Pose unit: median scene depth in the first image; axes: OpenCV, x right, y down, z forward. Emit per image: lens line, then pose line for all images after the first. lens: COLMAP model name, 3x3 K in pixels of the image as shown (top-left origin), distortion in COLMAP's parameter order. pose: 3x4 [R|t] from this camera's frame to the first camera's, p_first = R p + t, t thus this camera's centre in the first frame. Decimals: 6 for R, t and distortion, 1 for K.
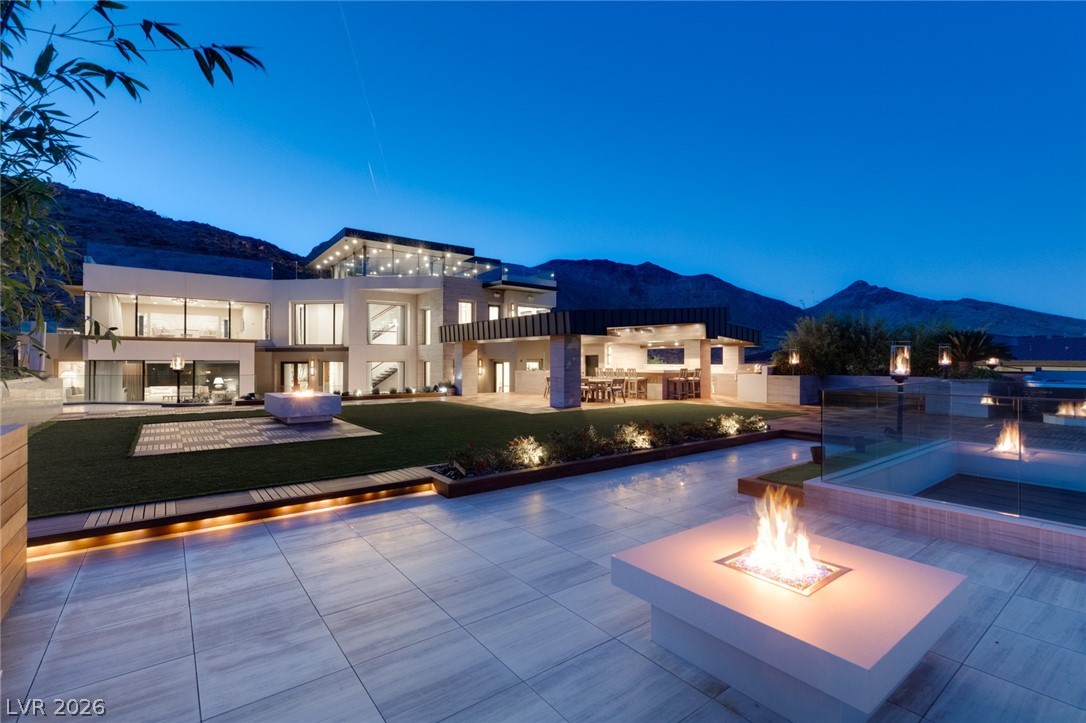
lens RADIAL K [[495.4, 0, 543.0], [0, 495.4, 361.5], [0, 0, 1]] dist [0.001309, 0.000069]
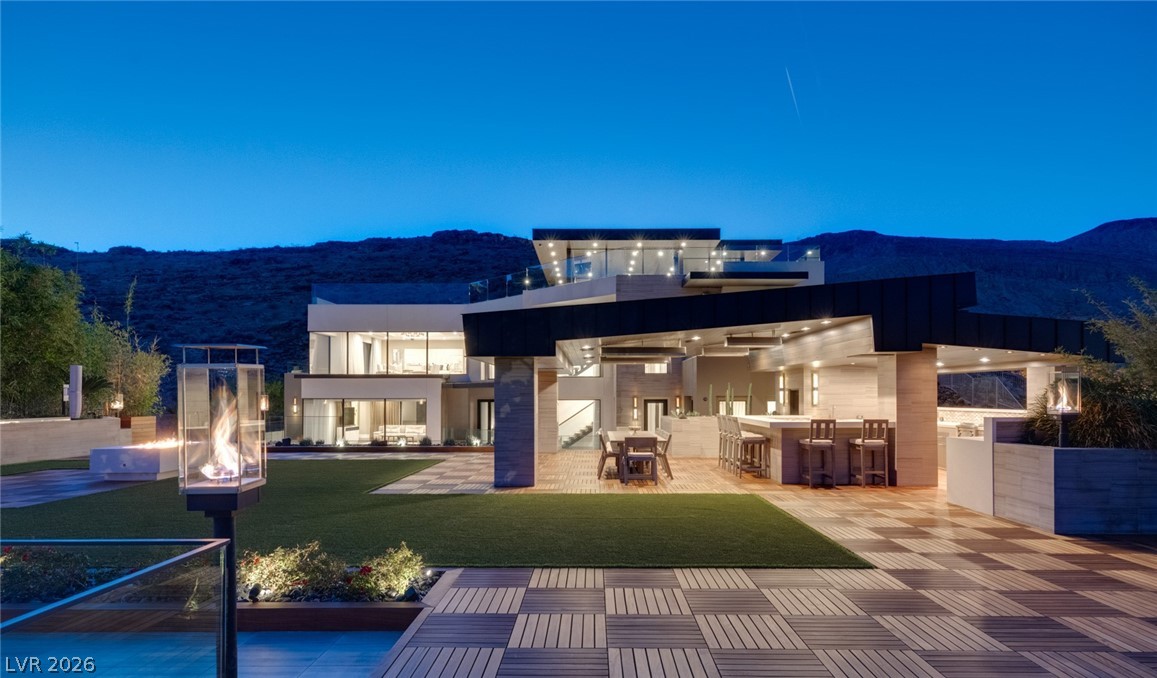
lens RADIAL K [[648.0, 0, 580.9], [0, 648.0, 393.1], [0, 0, 1]] dist [-0.003815, -0.000831]
pose [[0.784395, -0.005501, -0.620237, 0.317650], [0.002636, 0.999981, -0.005536, -0.004792], [0.620256, 0.002707, 0.784395, 0.262643]]
